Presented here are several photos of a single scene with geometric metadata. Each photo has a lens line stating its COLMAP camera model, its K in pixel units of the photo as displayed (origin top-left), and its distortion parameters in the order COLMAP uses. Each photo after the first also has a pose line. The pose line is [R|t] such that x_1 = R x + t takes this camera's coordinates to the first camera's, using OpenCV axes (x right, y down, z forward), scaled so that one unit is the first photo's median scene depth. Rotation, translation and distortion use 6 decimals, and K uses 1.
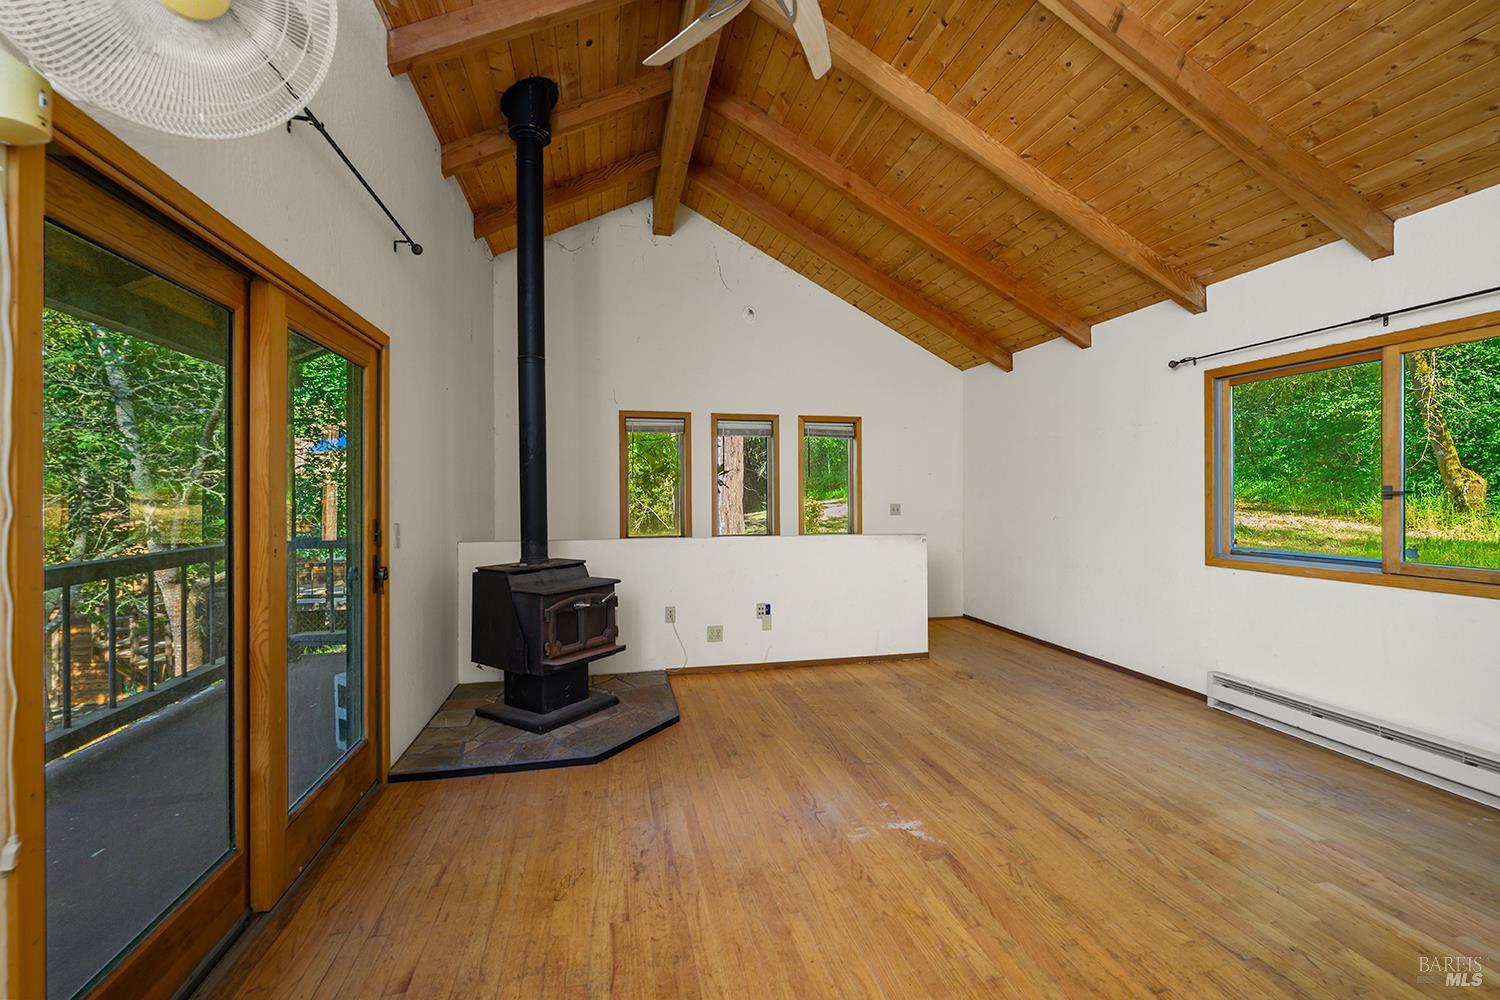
lens RADIAL K [[630.1, 0, 761.7], [0, 630.1, 497.0], [0, 0, 1]] dist [-0.001285, 0.000204]
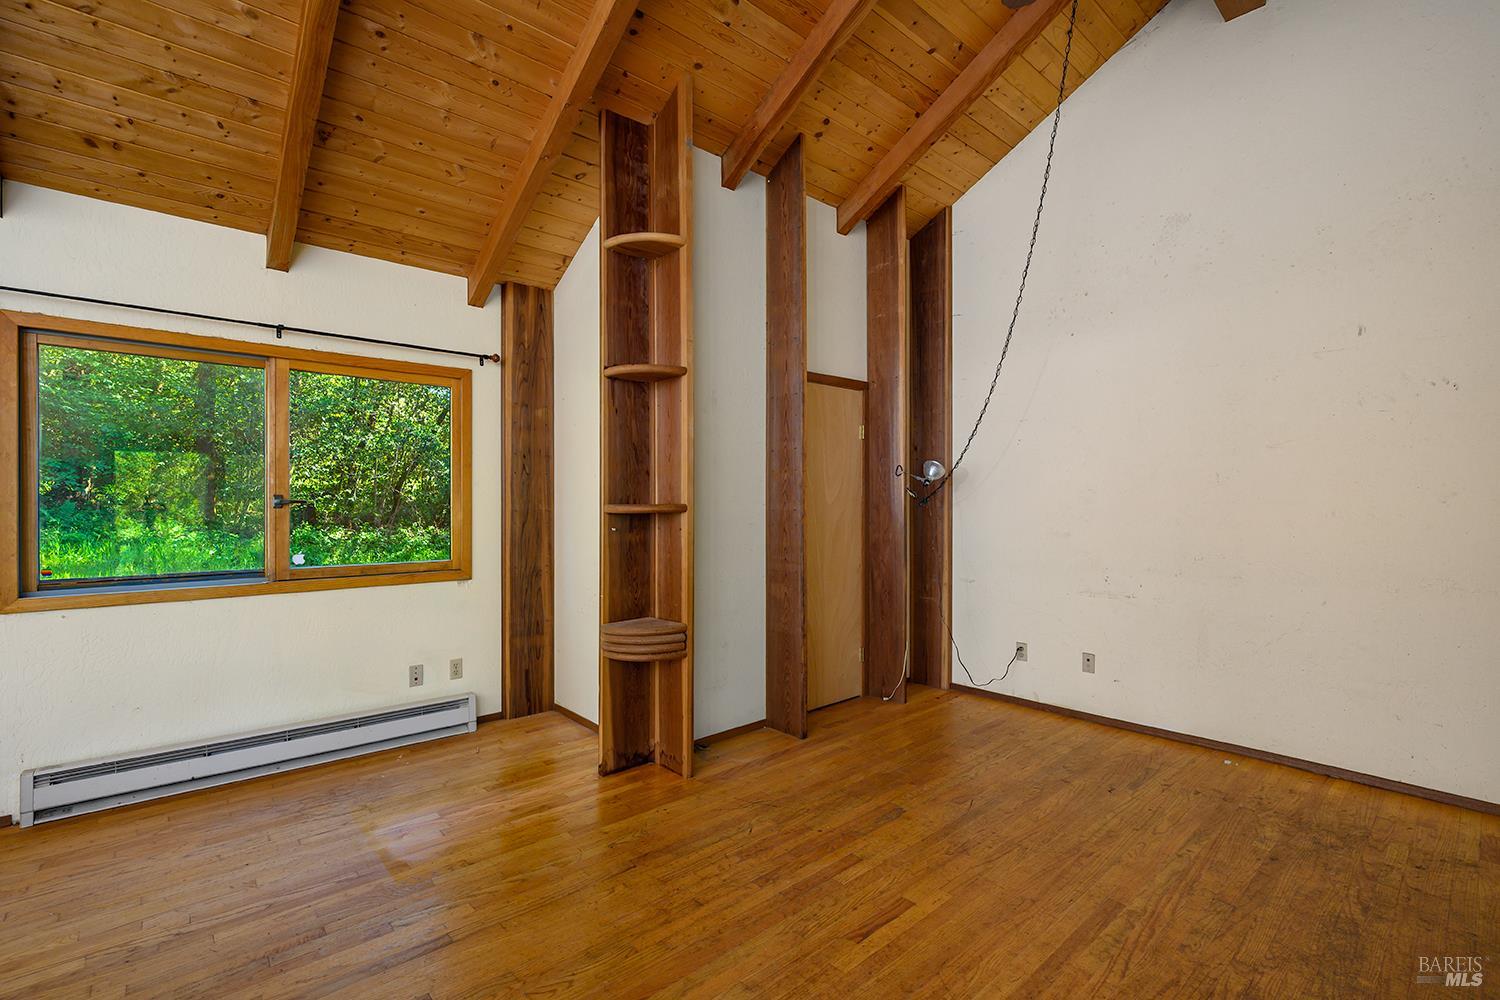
lens RADIAL K [[678.5, 0, 745.9], [0, 678.5, 499.9], [0, 0, 1]] dist [-0.001574, -0.000395]
pose [[-0.457415, 0.000548, 0.889253, -0.362024], [0.003225, 0.999994, 0.001043, -0.009123], [-0.889248, 0.003345, -0.457414, 0.909758]]
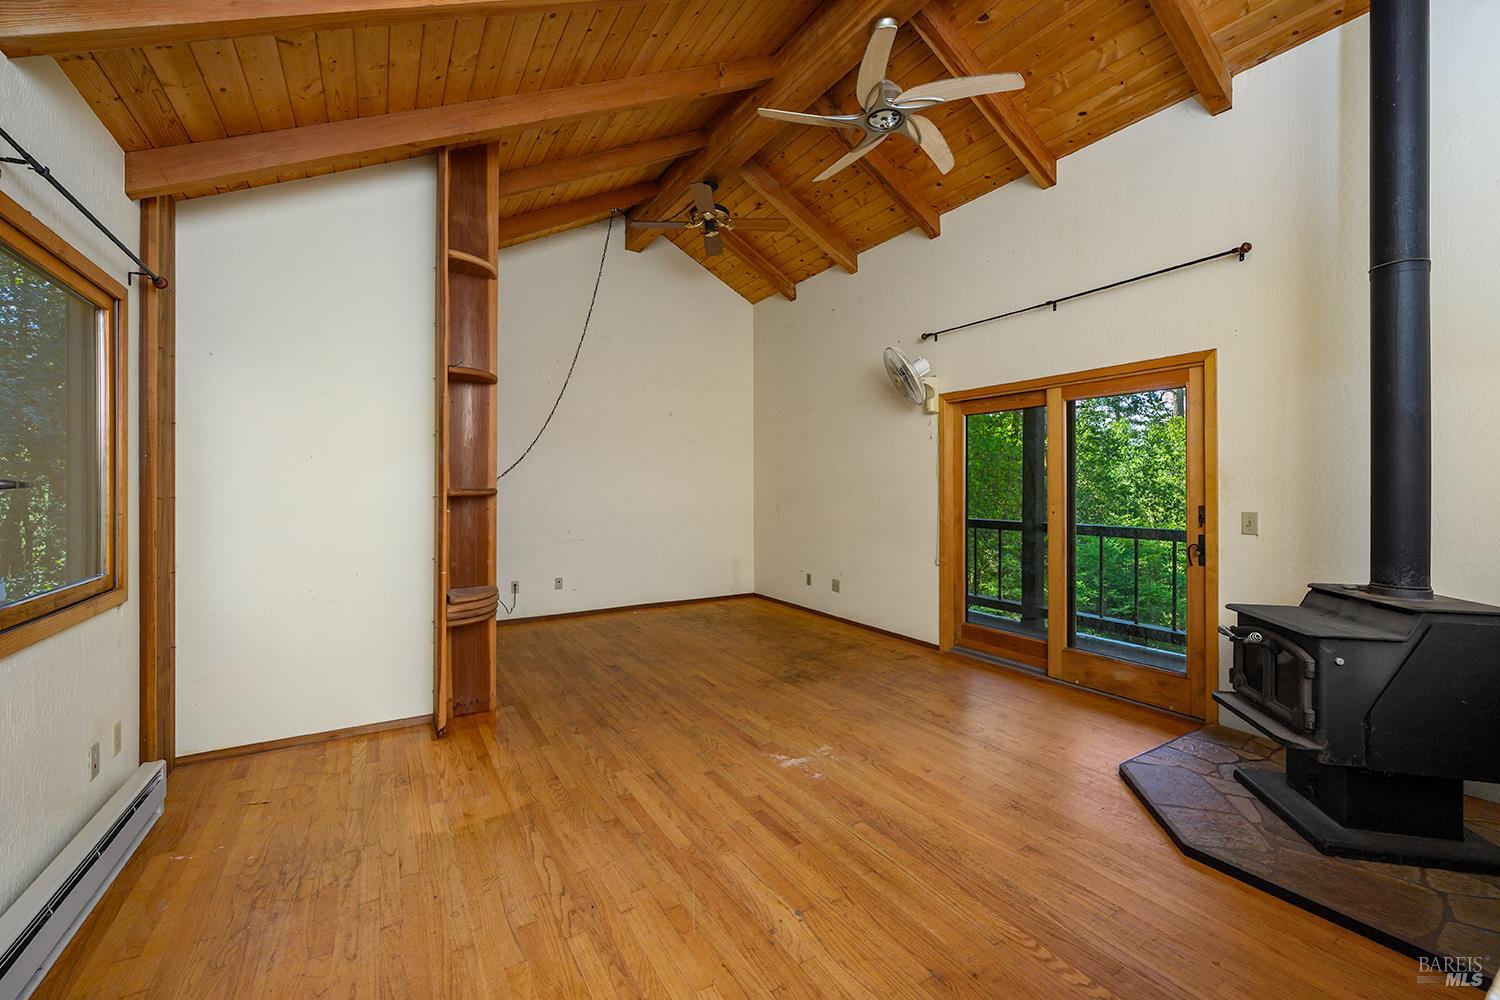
lens RADIAL K [[609.2, 0, 750.3], [0, 609.2, 489.8], [0, 0, 1]] dist [0.002670, 0.001184]
pose [[-0.953482, 0.002659, -0.301438, 0.585916], [0.000255, 0.999968, 0.008015, -0.008132], [0.301449, 0.007565, -0.953452, 1.858950]]
